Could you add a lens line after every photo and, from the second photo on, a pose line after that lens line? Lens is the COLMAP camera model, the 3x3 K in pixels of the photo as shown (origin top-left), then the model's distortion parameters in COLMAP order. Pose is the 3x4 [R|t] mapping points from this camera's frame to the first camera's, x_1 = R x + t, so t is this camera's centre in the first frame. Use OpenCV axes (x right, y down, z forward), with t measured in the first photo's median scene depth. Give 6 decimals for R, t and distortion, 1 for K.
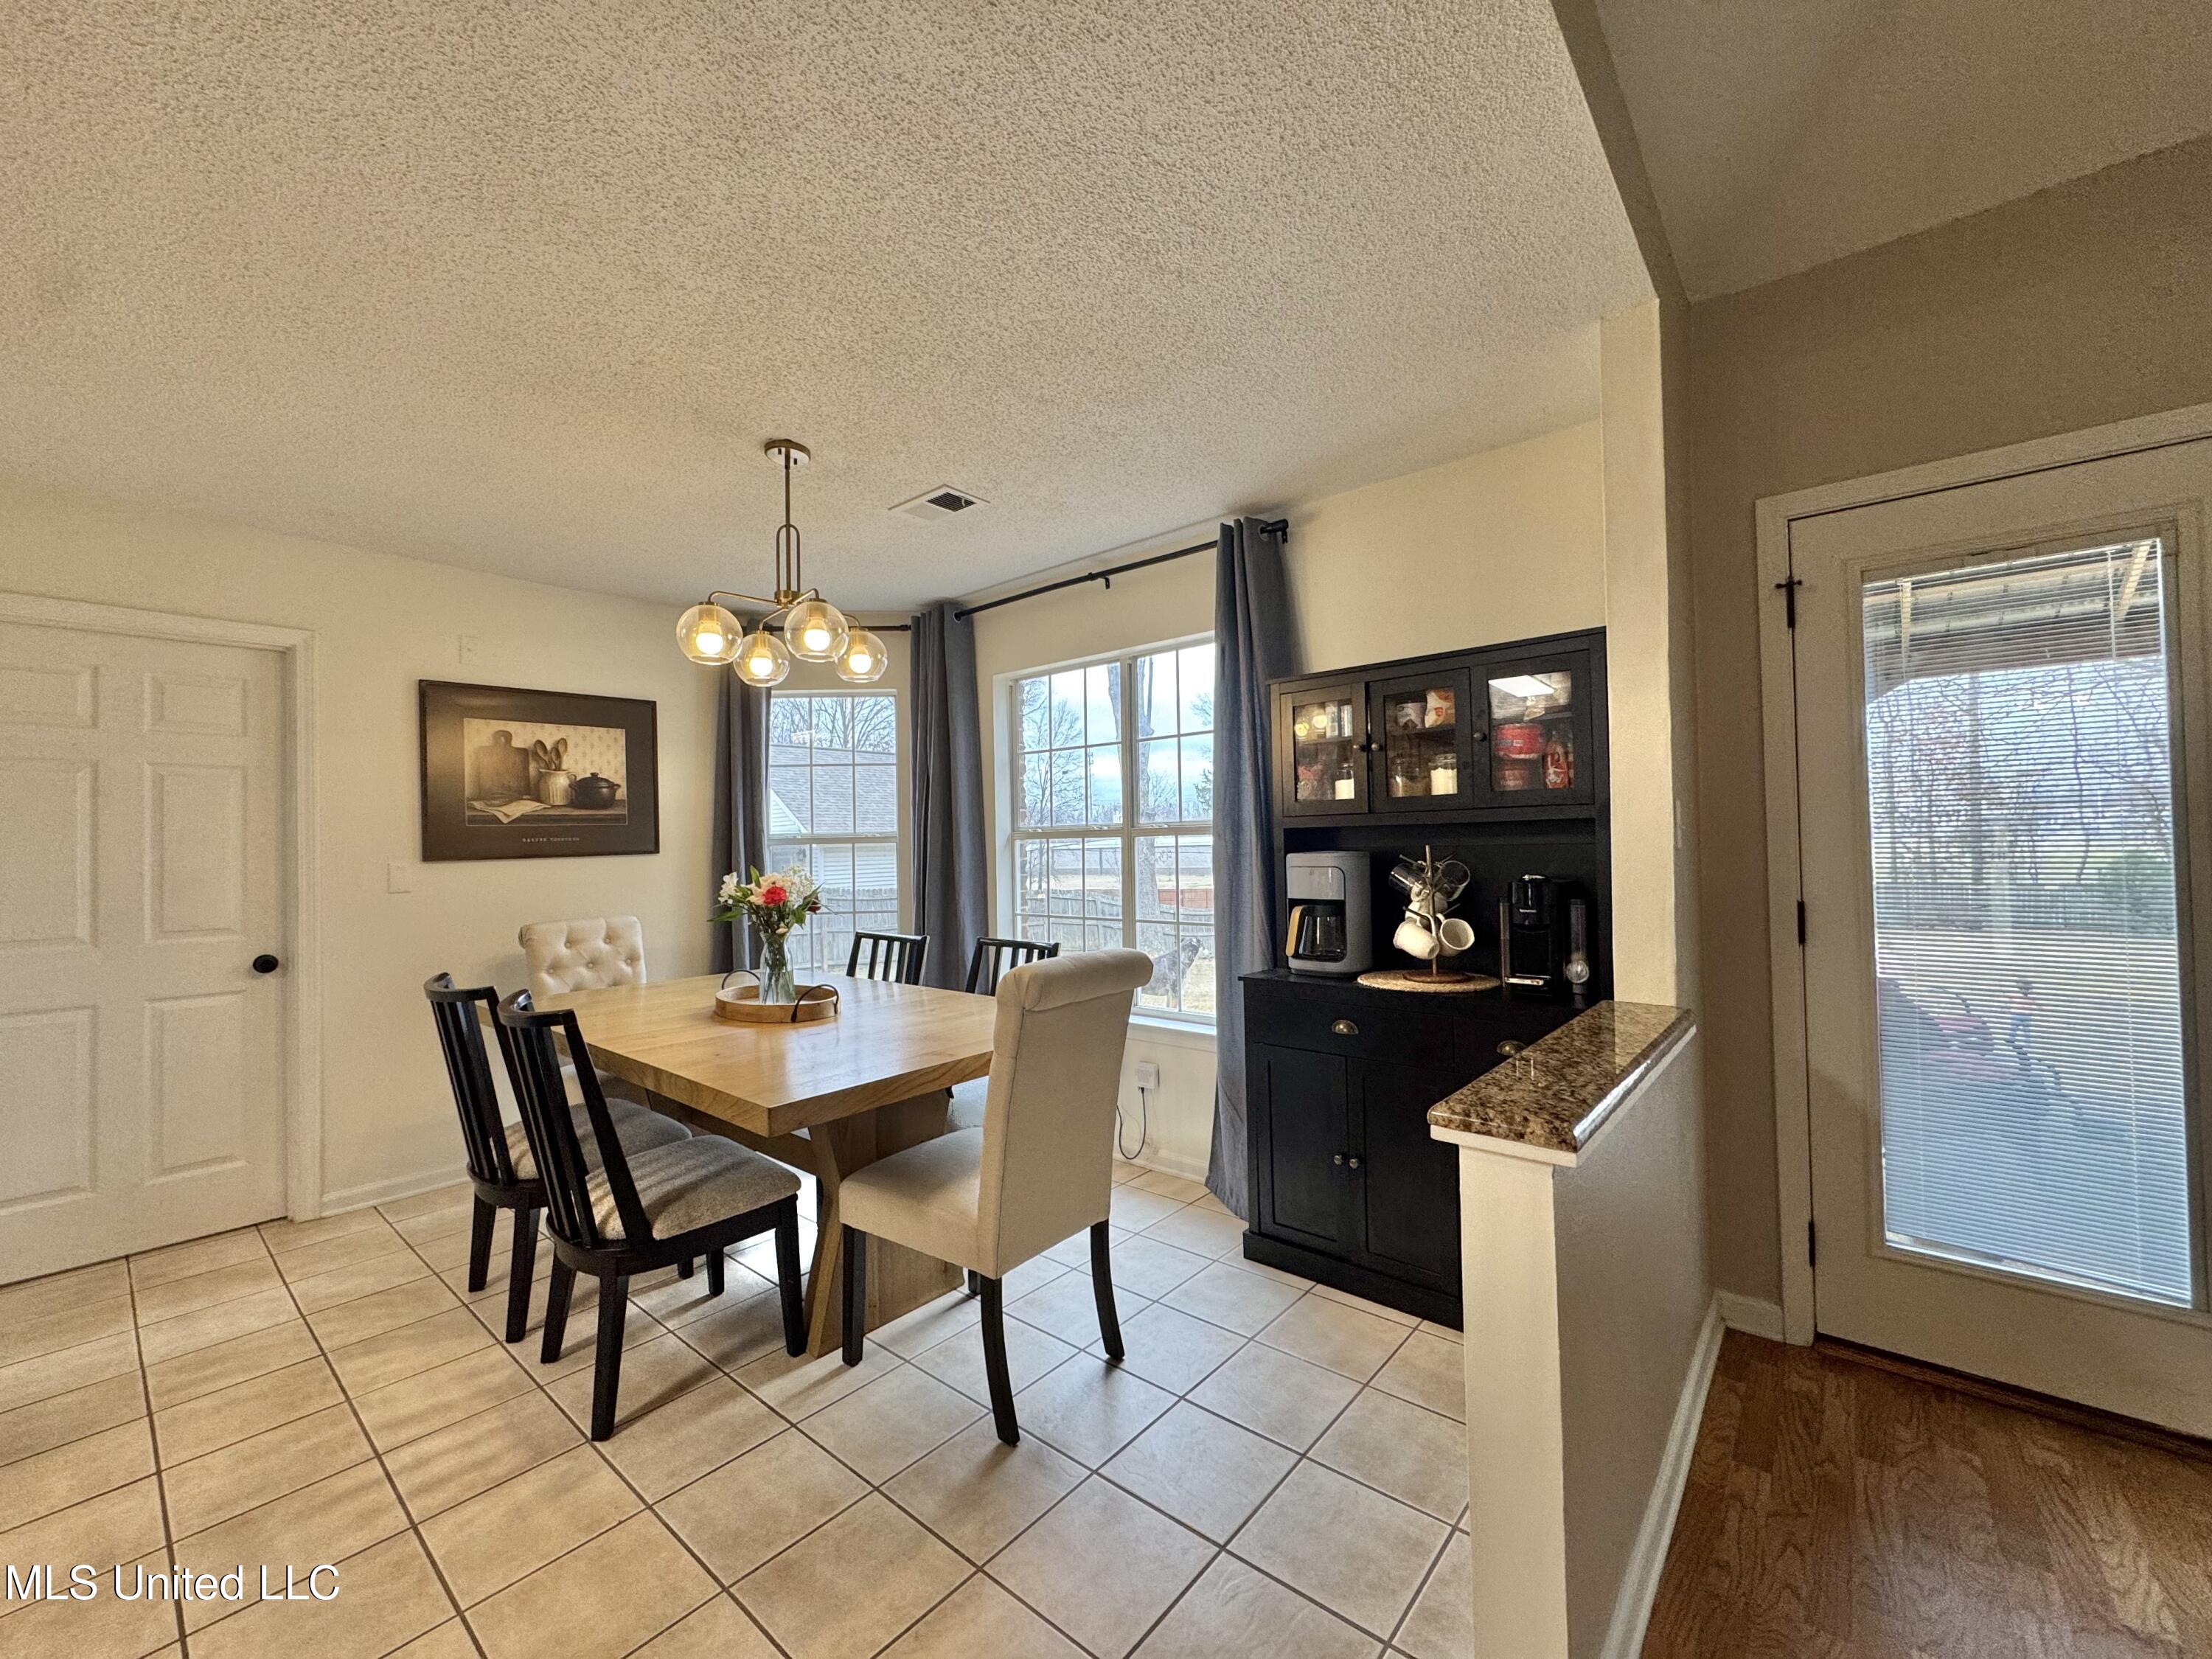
lens RADIAL K [[883.4, 0, 1101.7], [0, 883.4, 828.5], [0, 0, 1]] dist [-0.003844, 0.000075]
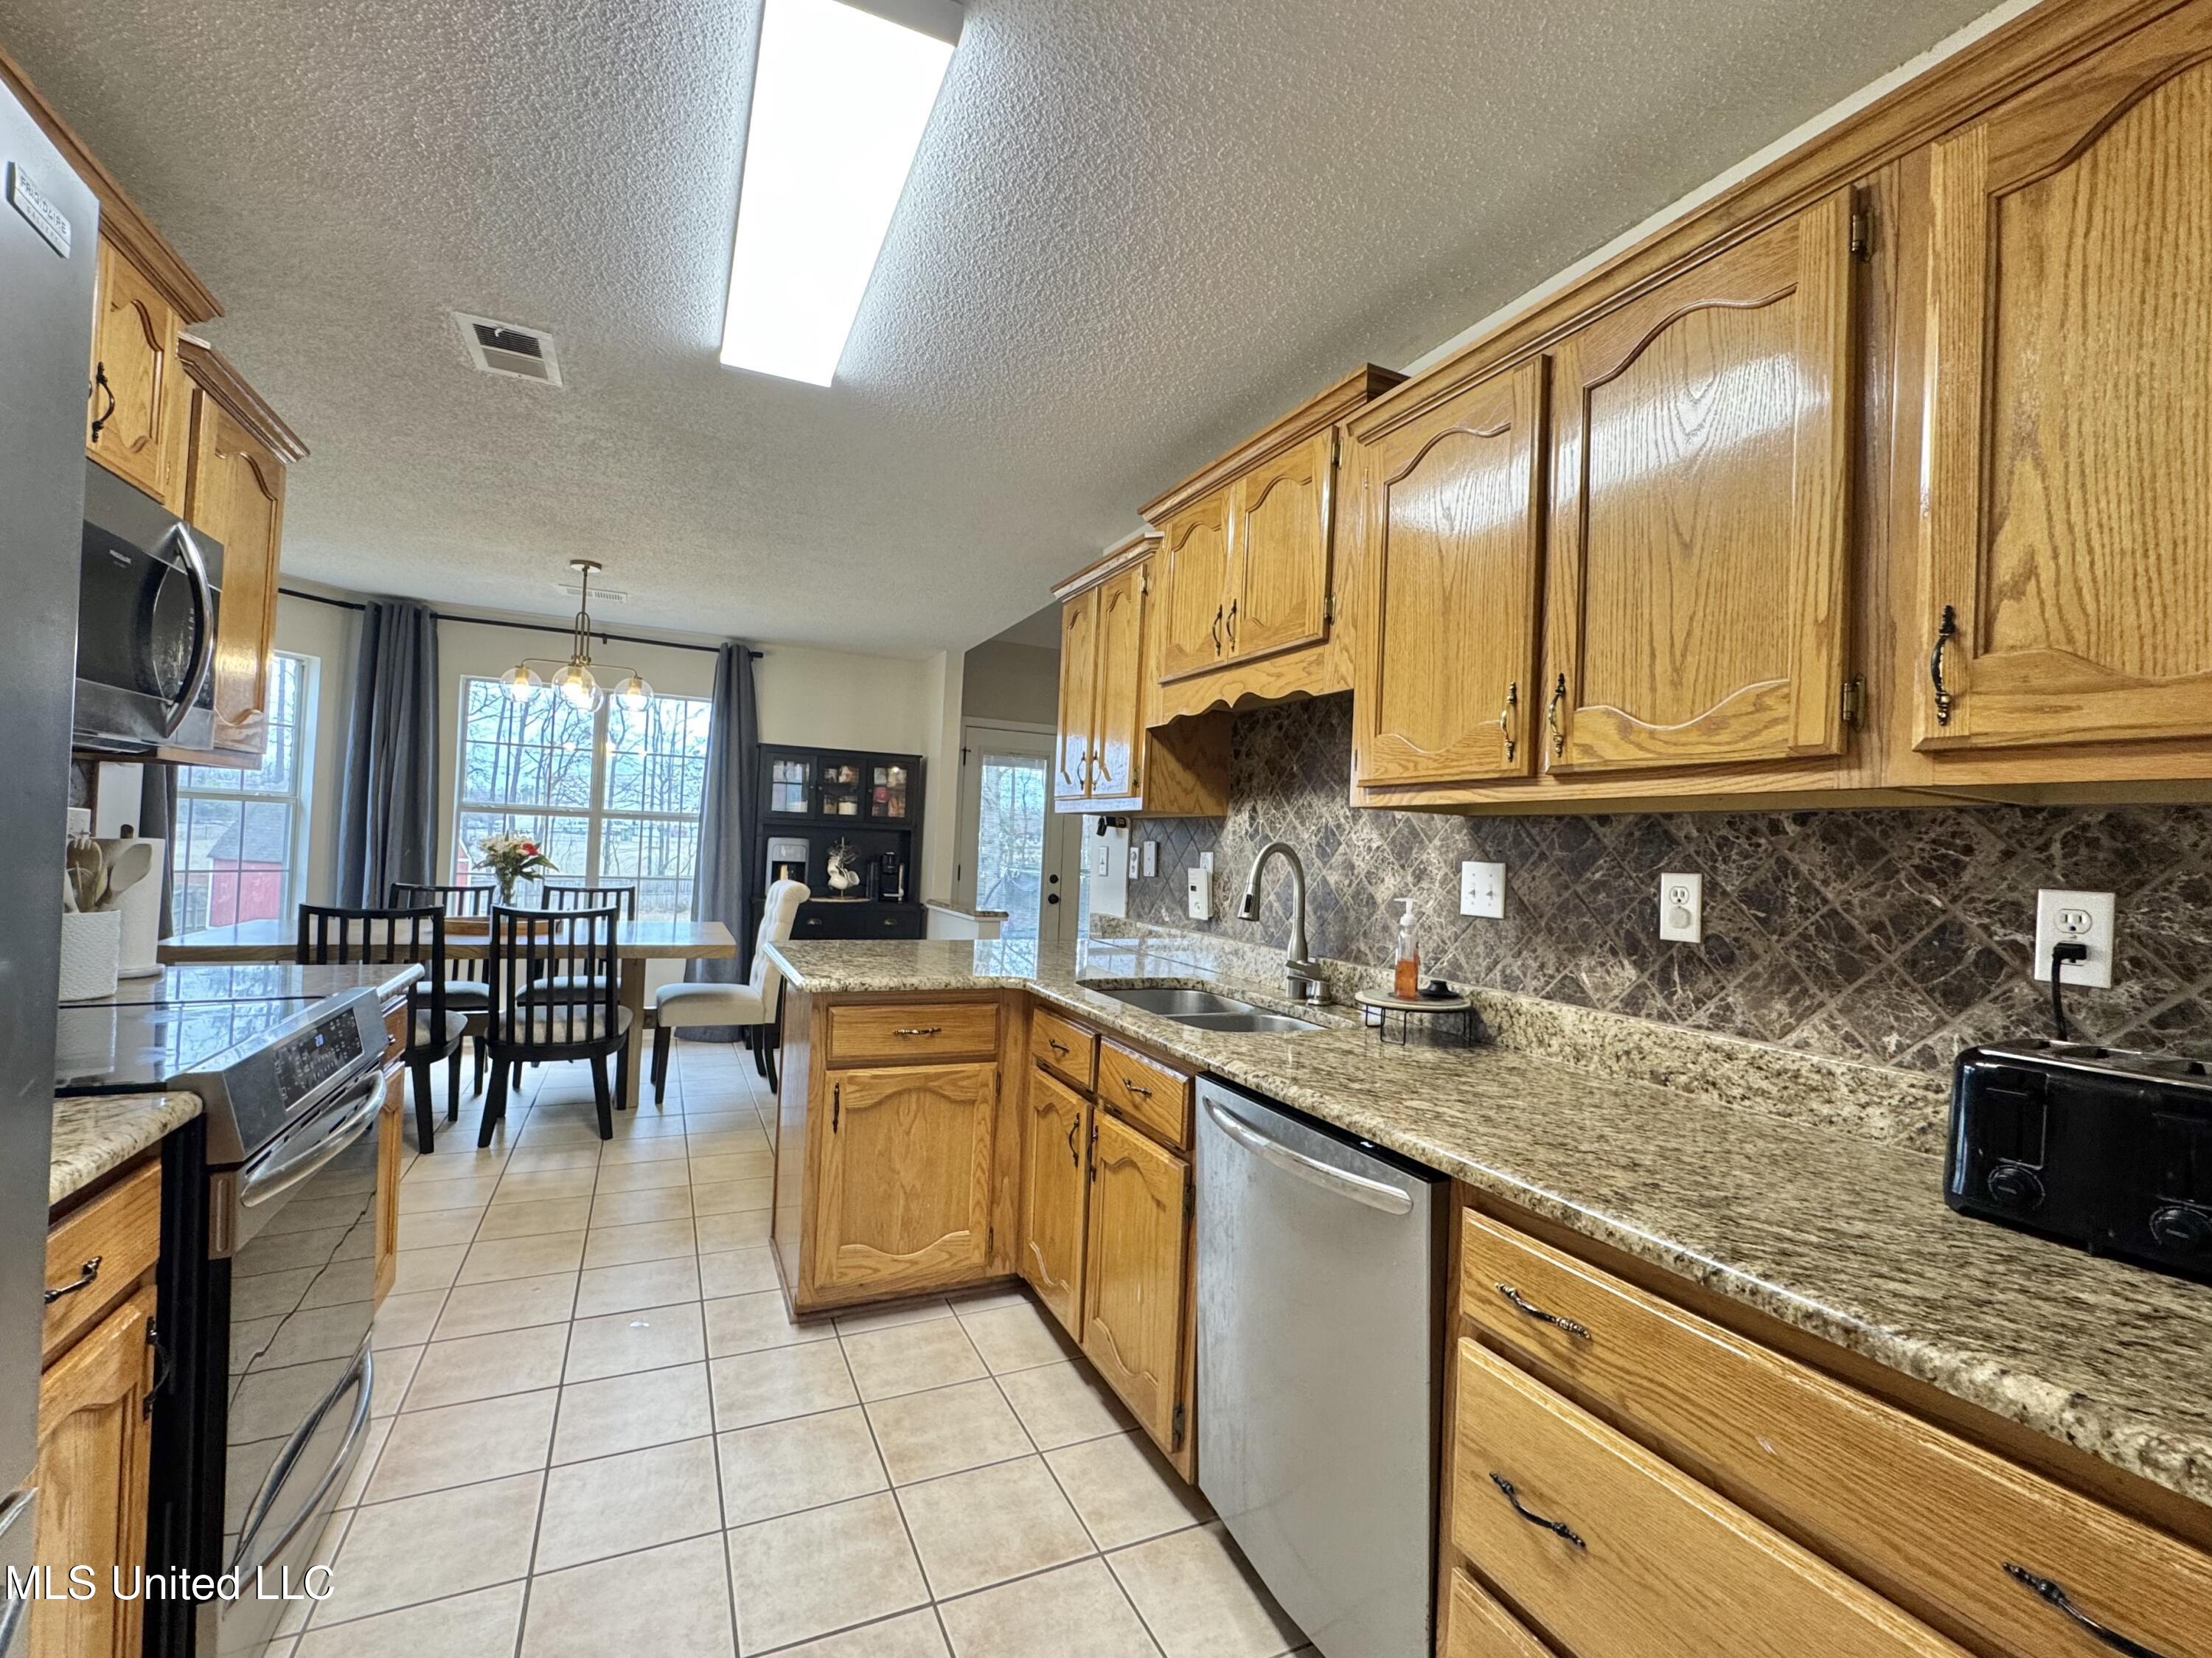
lens RADIAL K [[961.8, 0, 1099.8], [0, 961.8, 828.1], [0, 0, 1]] dist [-0.003164, -0.000351]
pose [[0.418401, 0.056411, 0.906509, -1.218928], [-0.070455, 0.997078, -0.029528, 0.017209], [-0.905526, -0.051513, 0.421153, -0.457883]]
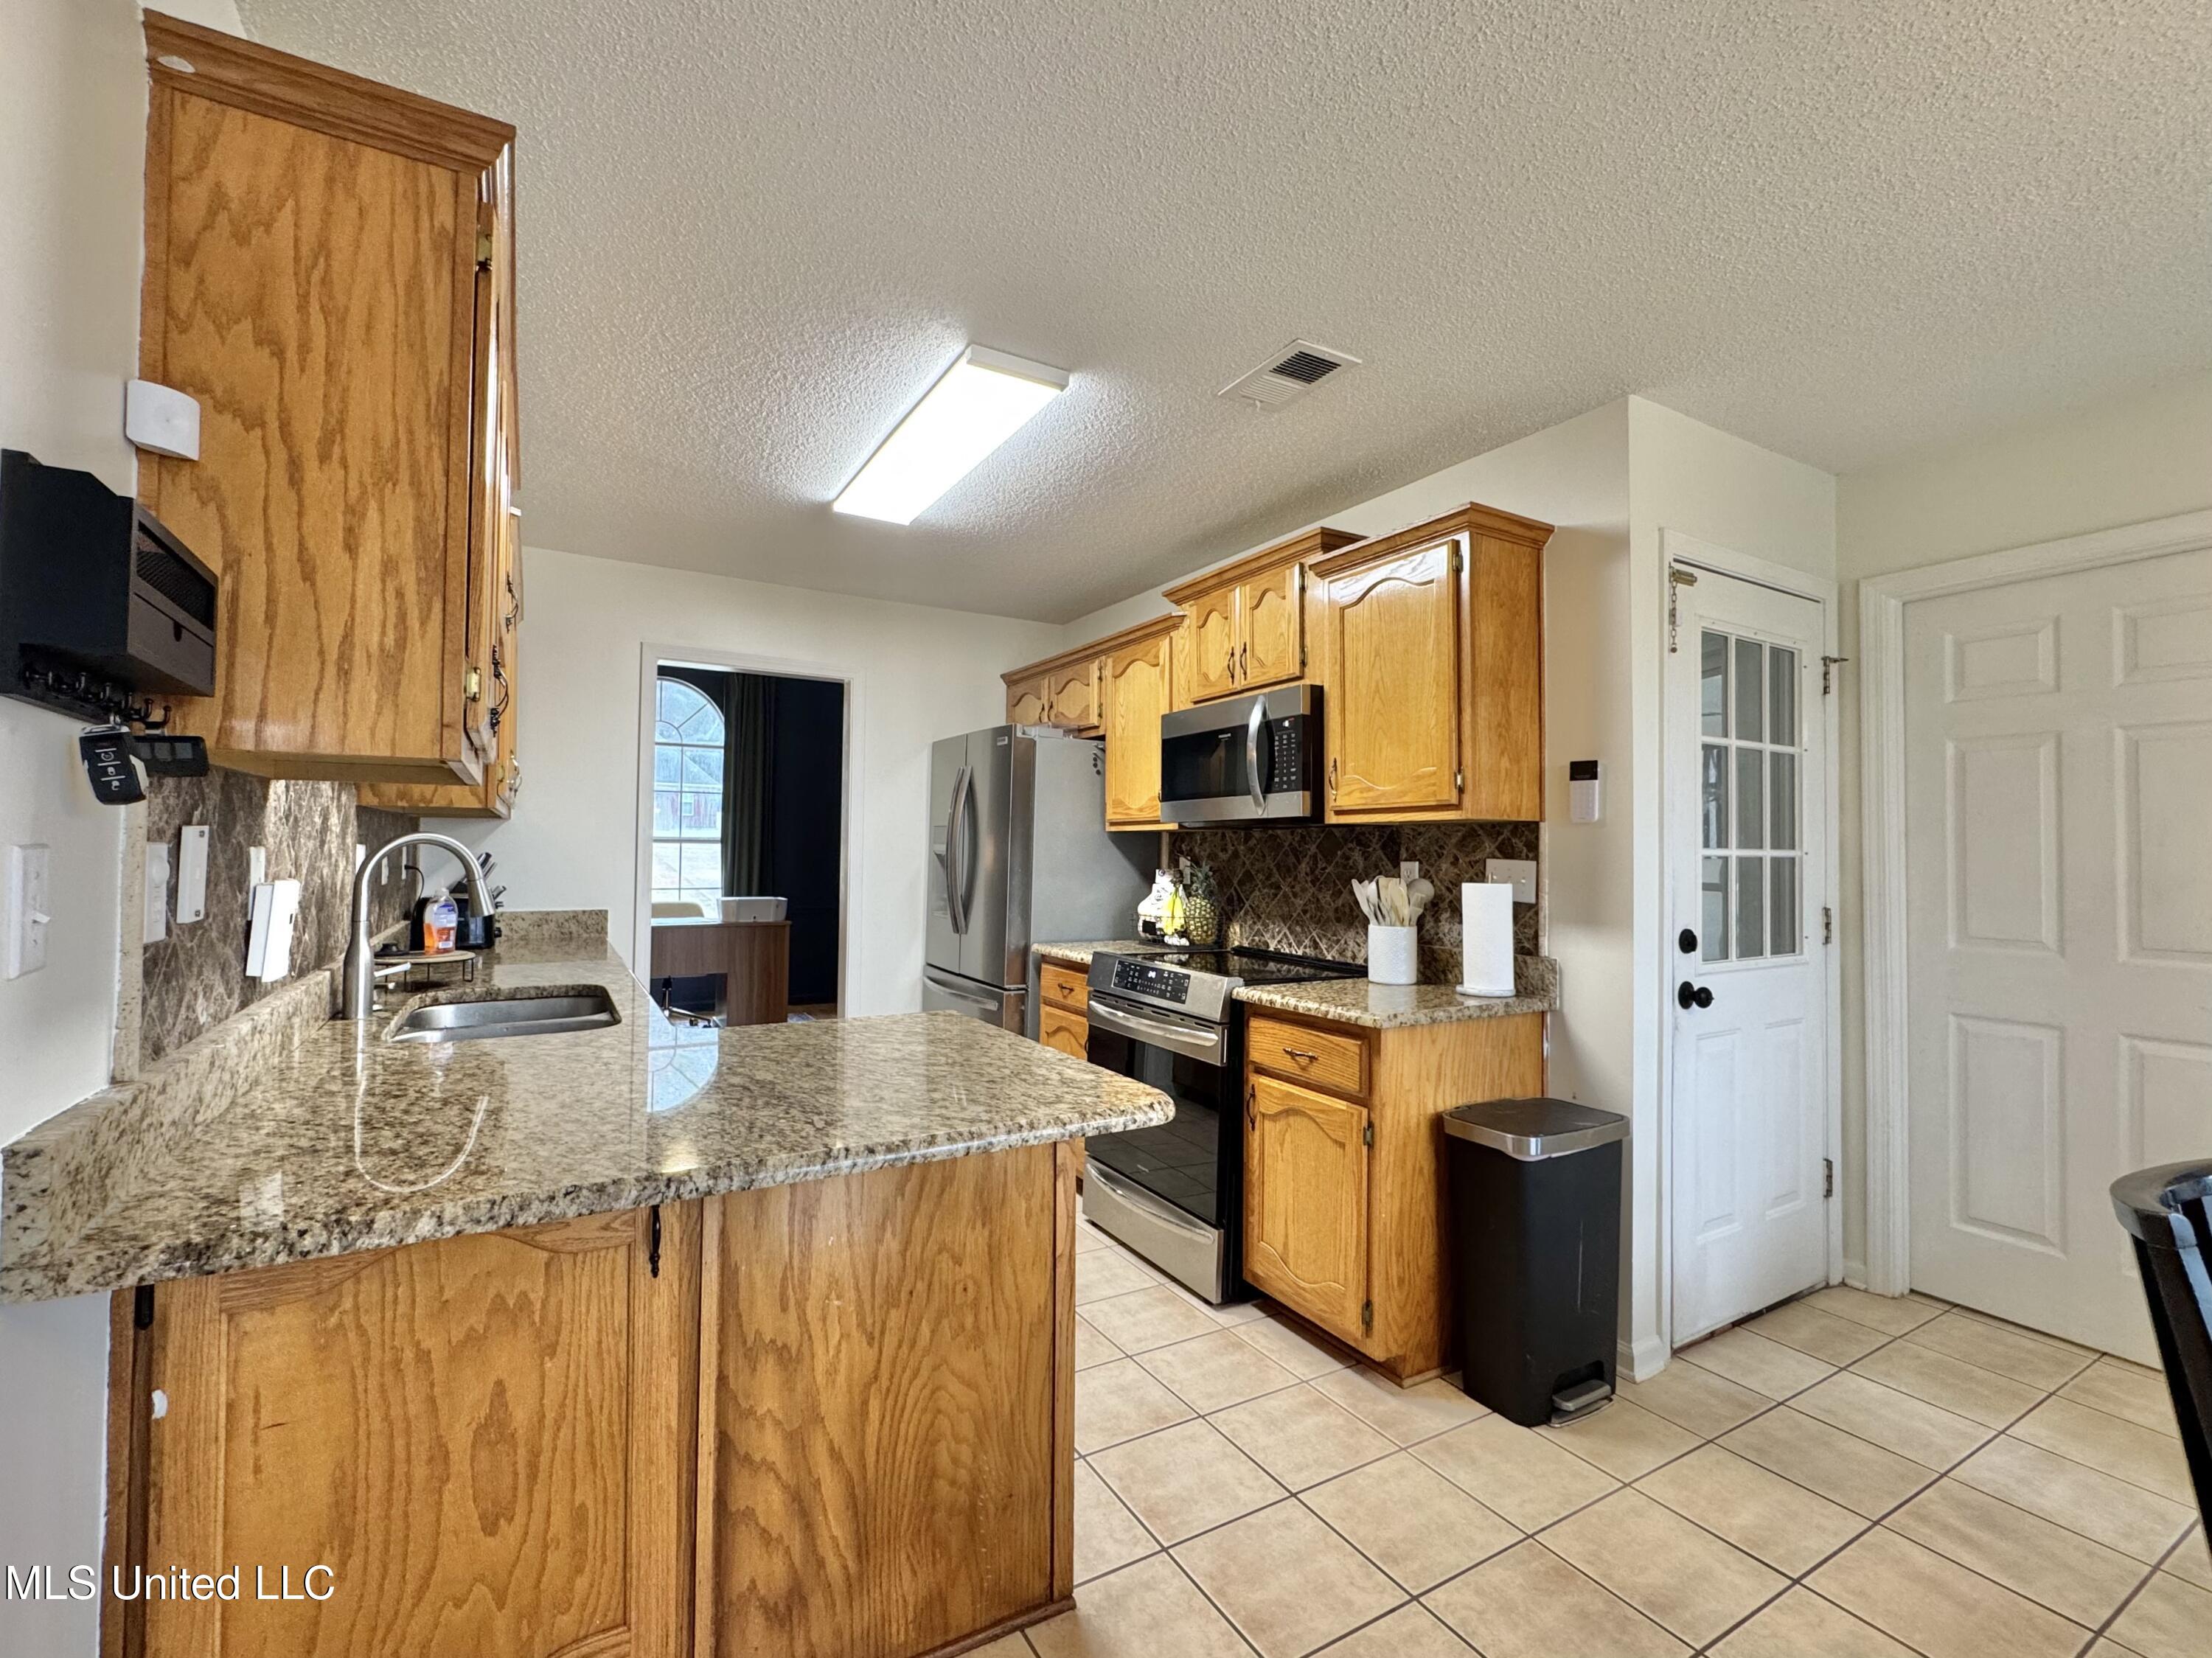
lens RADIAL K [[961.8, 0, 1099.8], [0, 961.8, 828.1], [0, 0, 1]] dist [-0.003164, -0.000351]
pose [[-0.328034, -0.003780, -0.944658, 0.004403], [0.016462, 0.999817, -0.009717, 0.007241], [0.944522, -0.018738, -0.327912, 0.400038]]
